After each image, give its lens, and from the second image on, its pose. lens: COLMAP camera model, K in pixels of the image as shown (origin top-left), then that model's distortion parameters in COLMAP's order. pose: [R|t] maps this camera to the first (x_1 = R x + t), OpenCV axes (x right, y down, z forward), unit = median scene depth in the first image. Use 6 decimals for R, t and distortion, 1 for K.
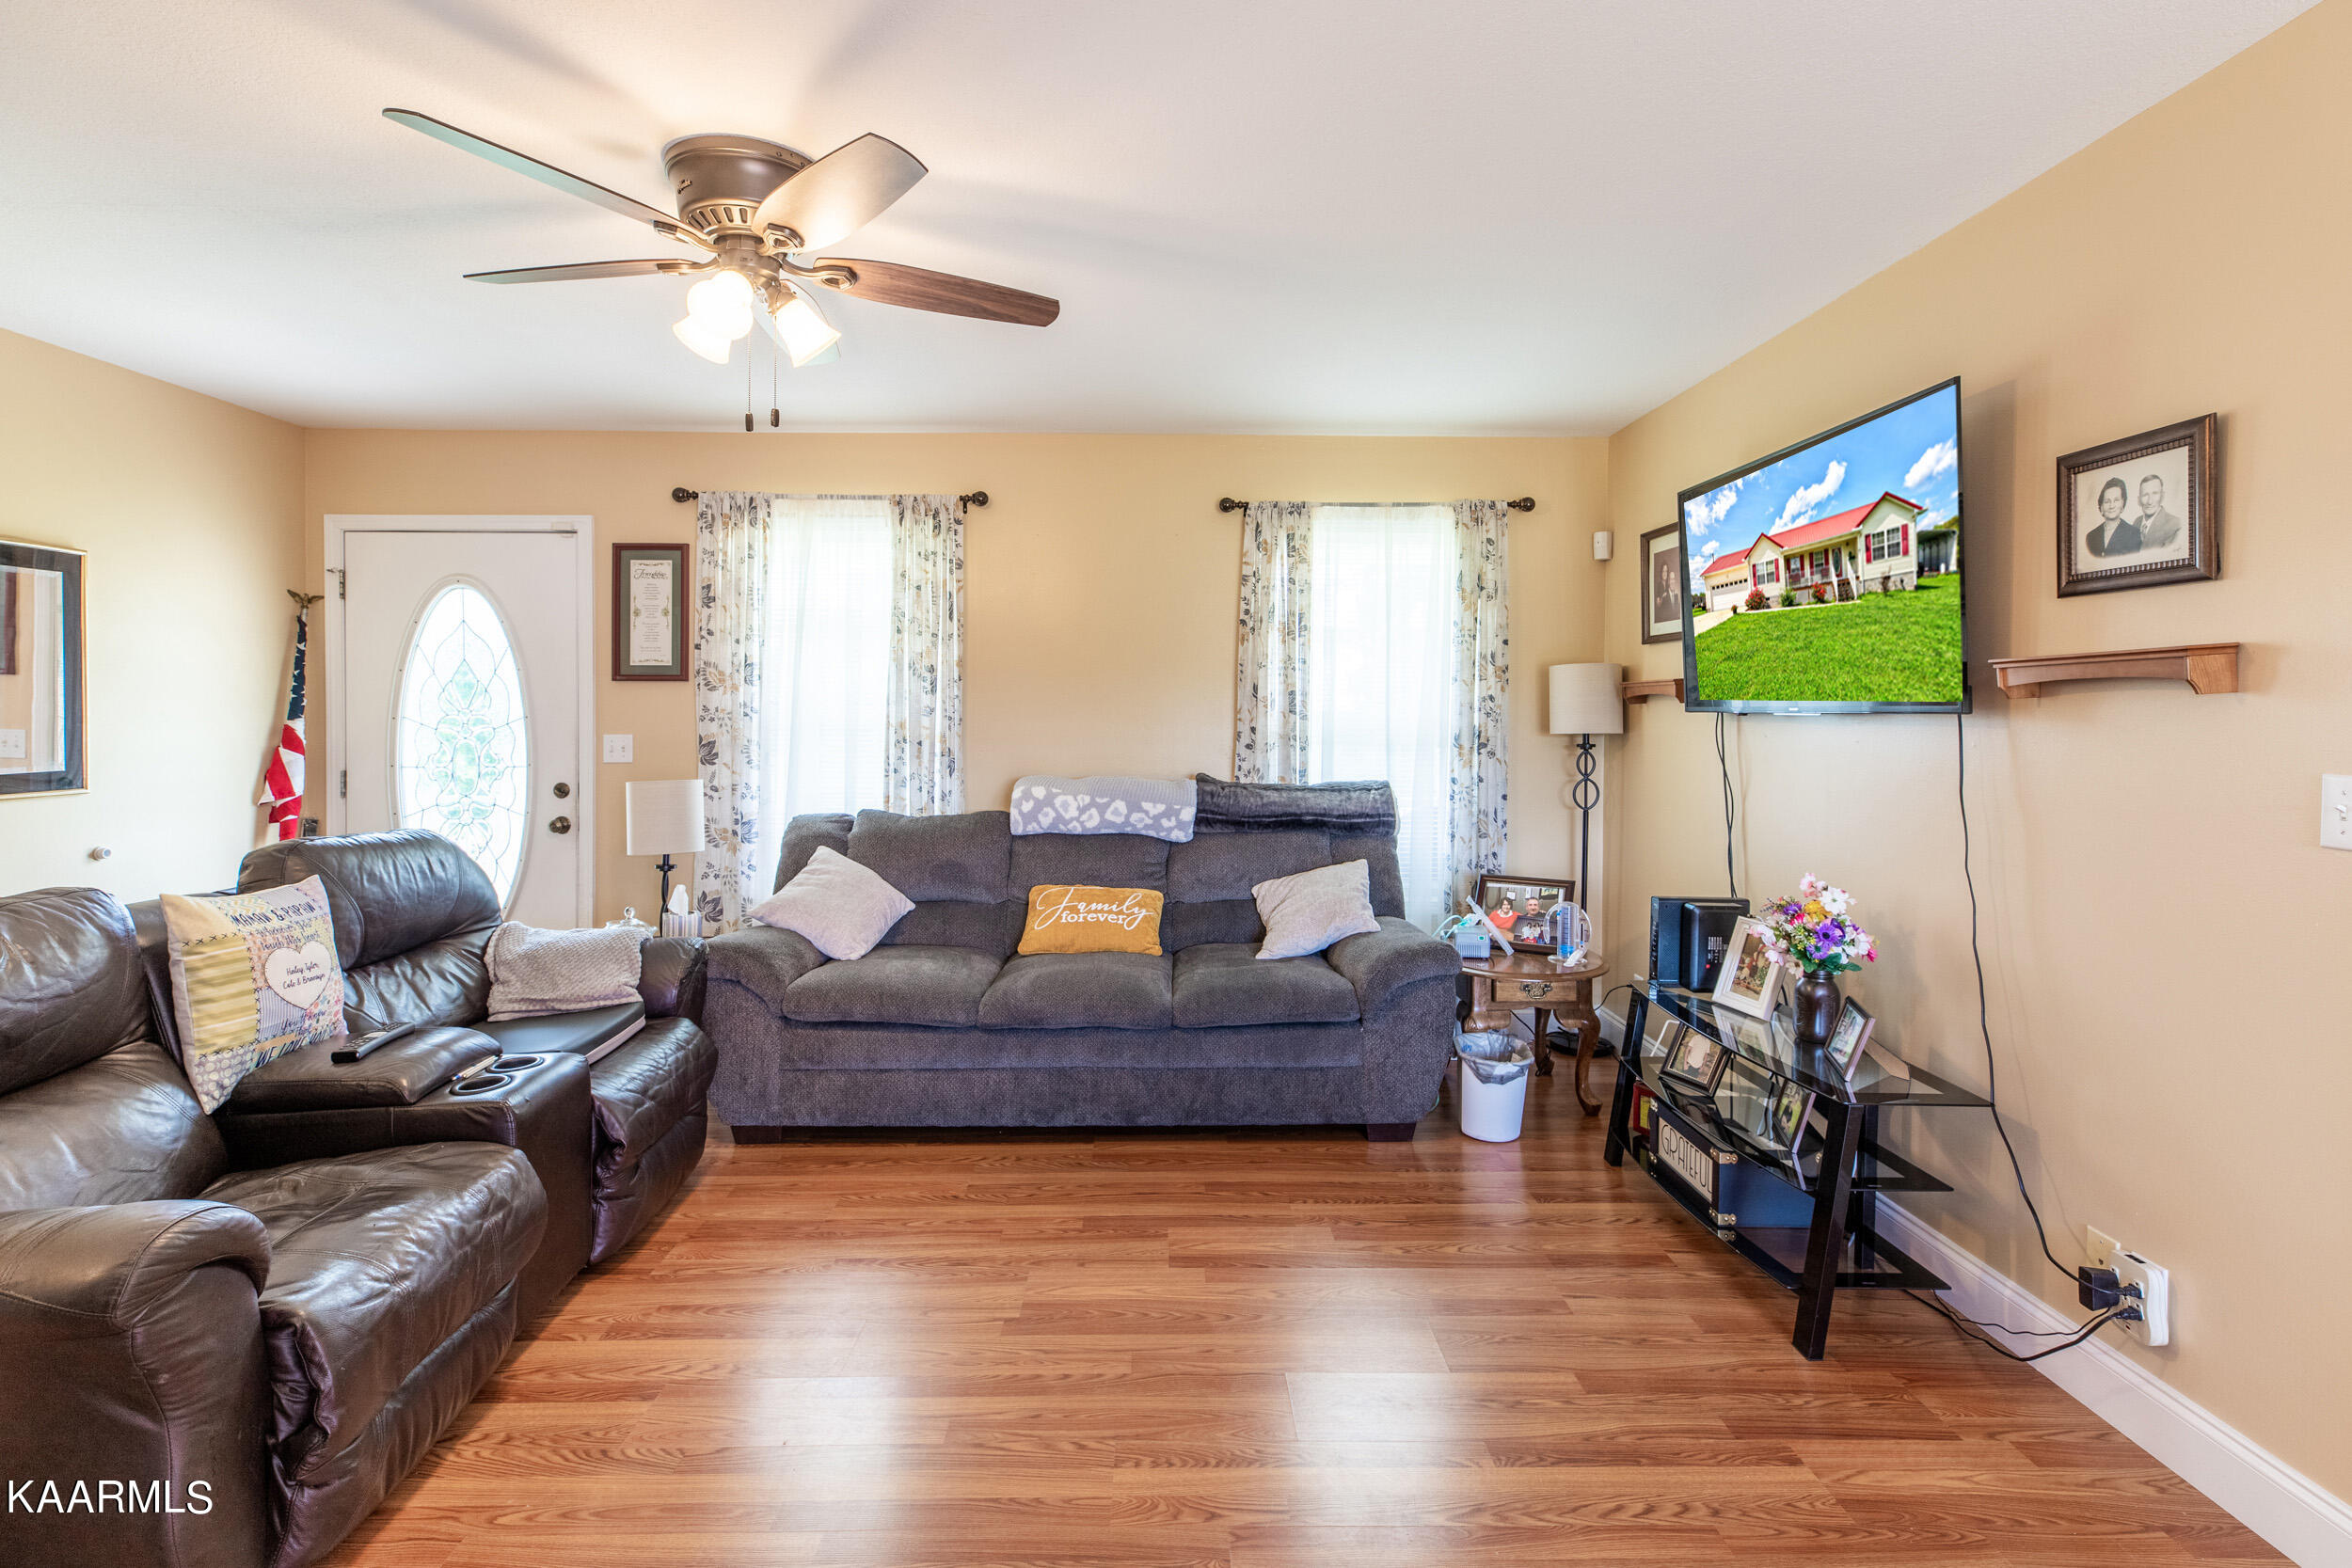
lens RADIAL K [[1076.4, 0, 1160.0], [0, 1076.4, 723.0], [0, 0, 1]] dist [0.009163, -0.001068]
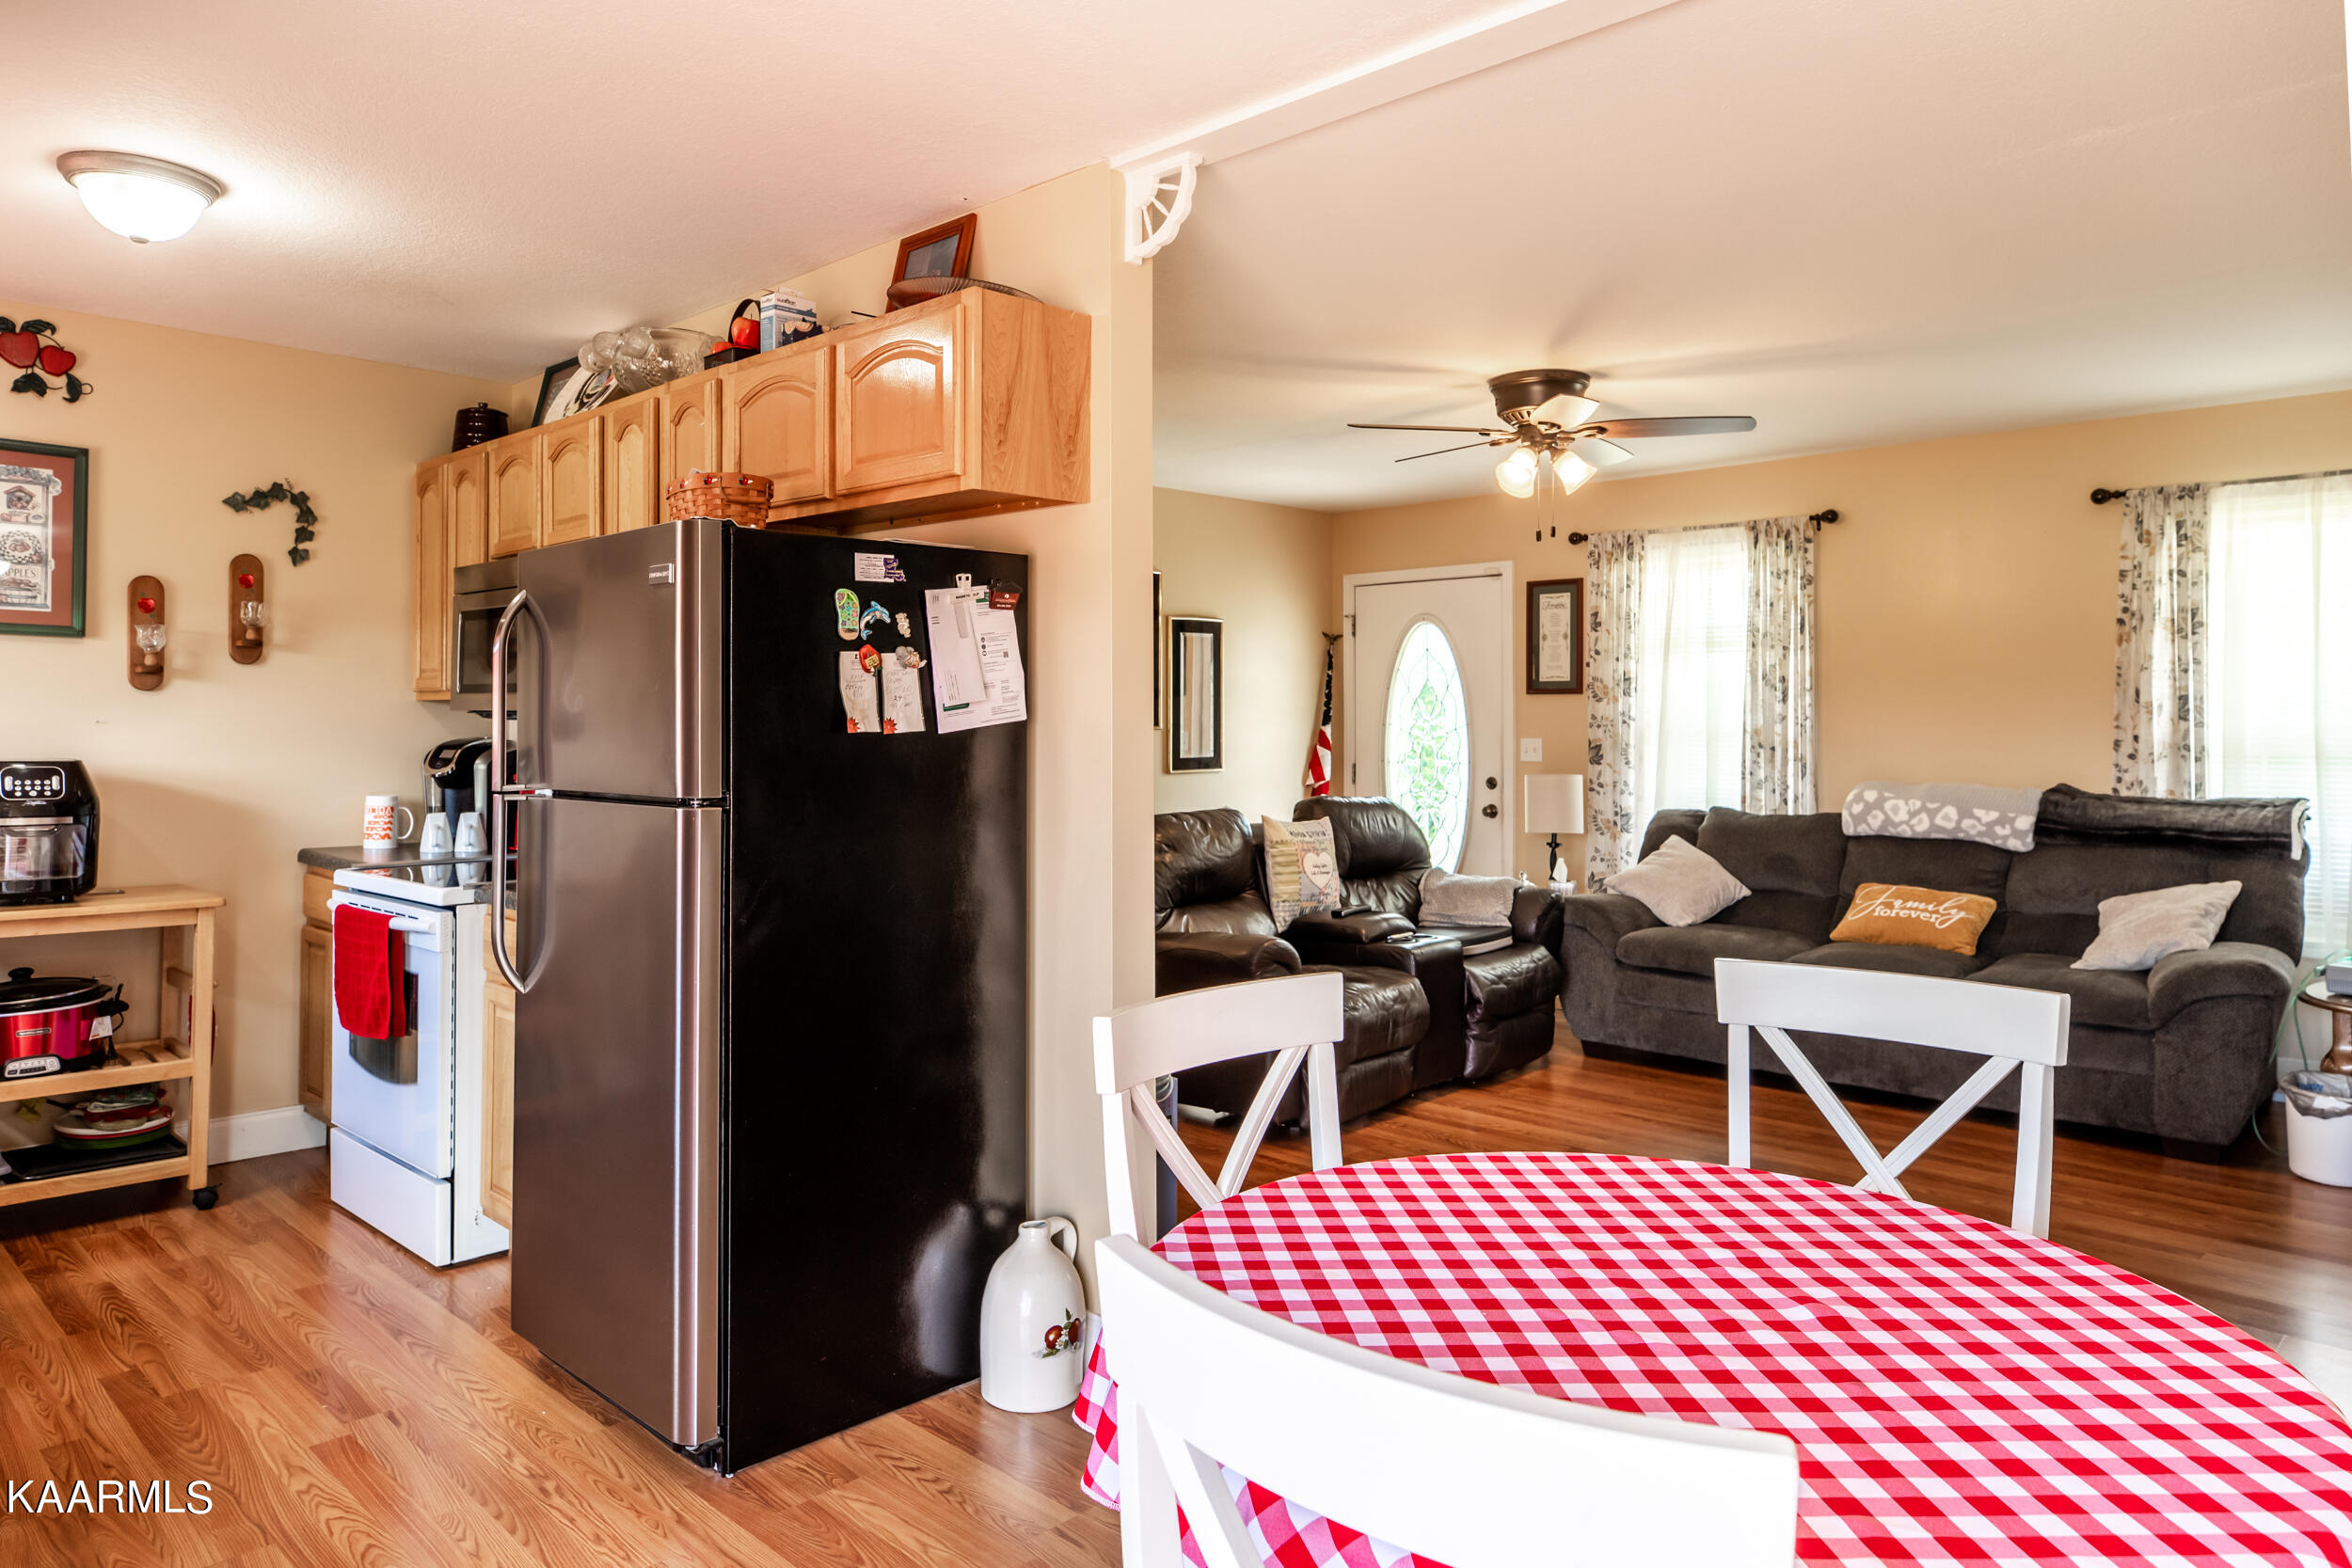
lens RADIAL K [[1512.5, 0, 1180.6], [0, 1512.5, 699.1], [0, 0, 1]] dist [-0.013743, 0.011817]
pose [[0.707787, -0.010950, -0.706341, 0.454710], [-0.005445, 0.999766, -0.020955, 0.004602], [0.706405, 0.018678, 0.707562, -0.522607]]
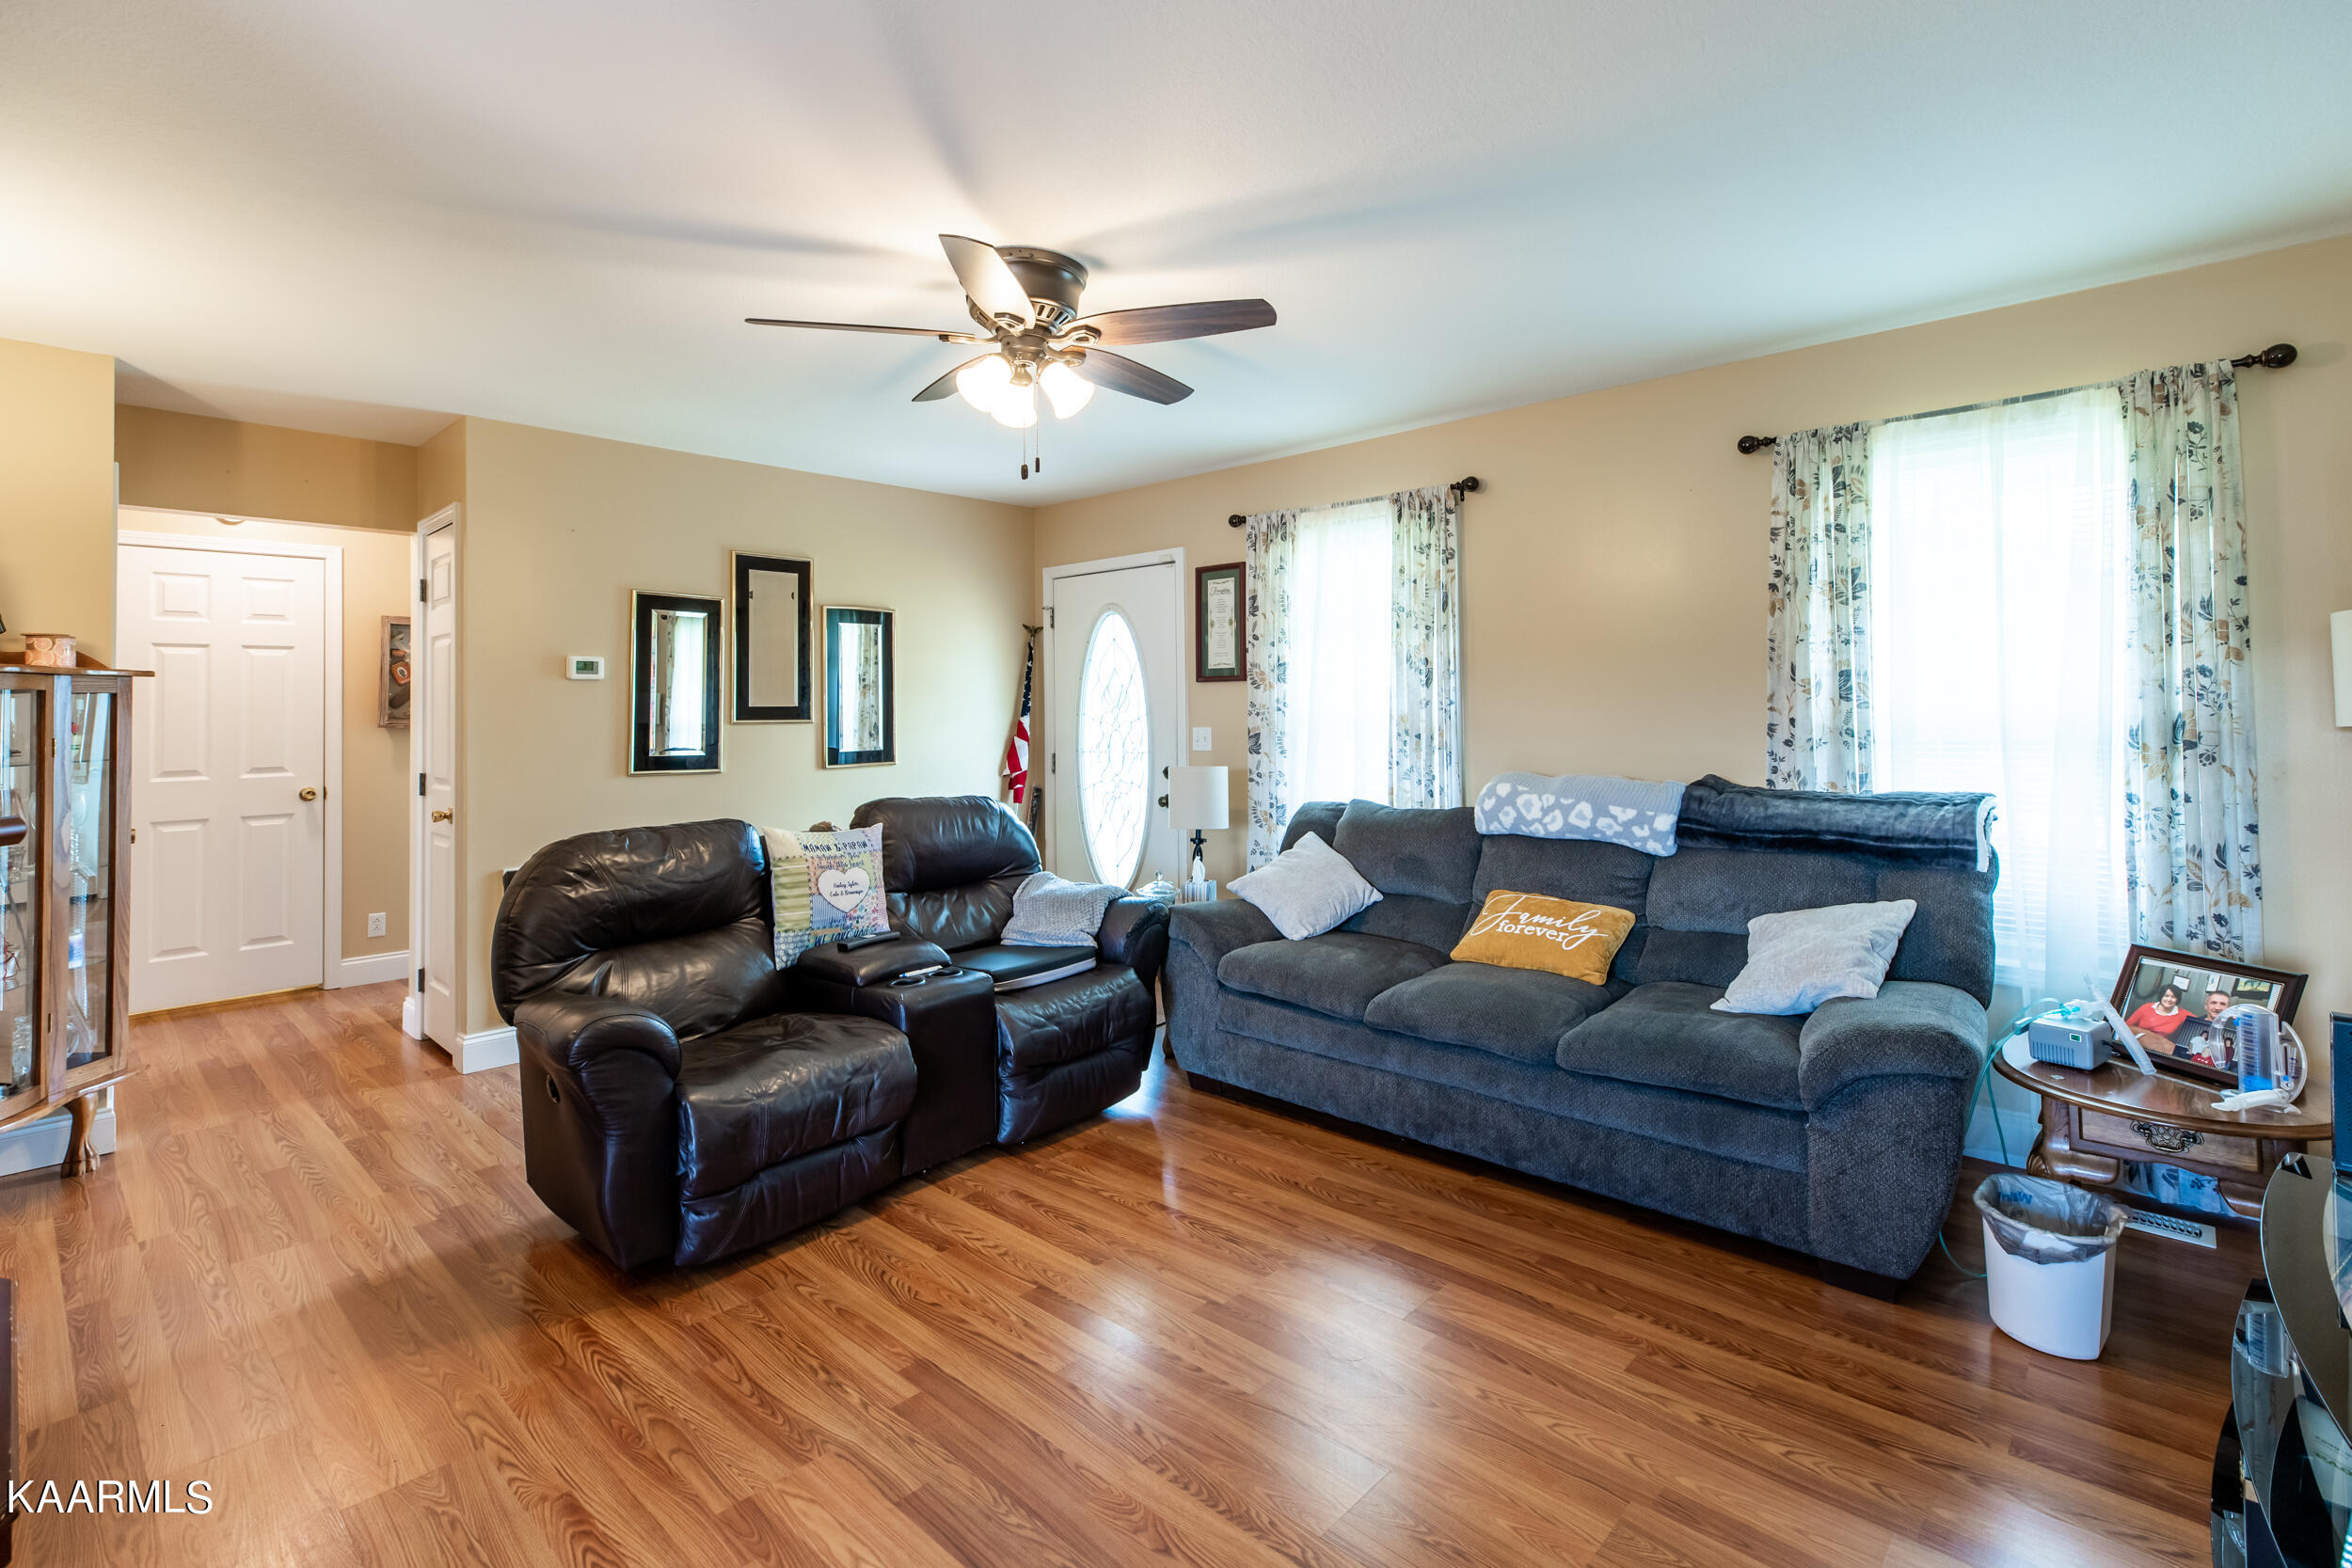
lens RADIAL K [[1076.4, 0, 1215.4], [0, 1076.4, 683.9], [0, 0, 1]] dist [0.009163, -0.001068]
pose [[0.736556, -0.026799, -0.675846, 0.338670], [0.006609, 0.999452, -0.032428, 0.001479], [0.676344, 0.019418, 0.736330, 0.143831]]
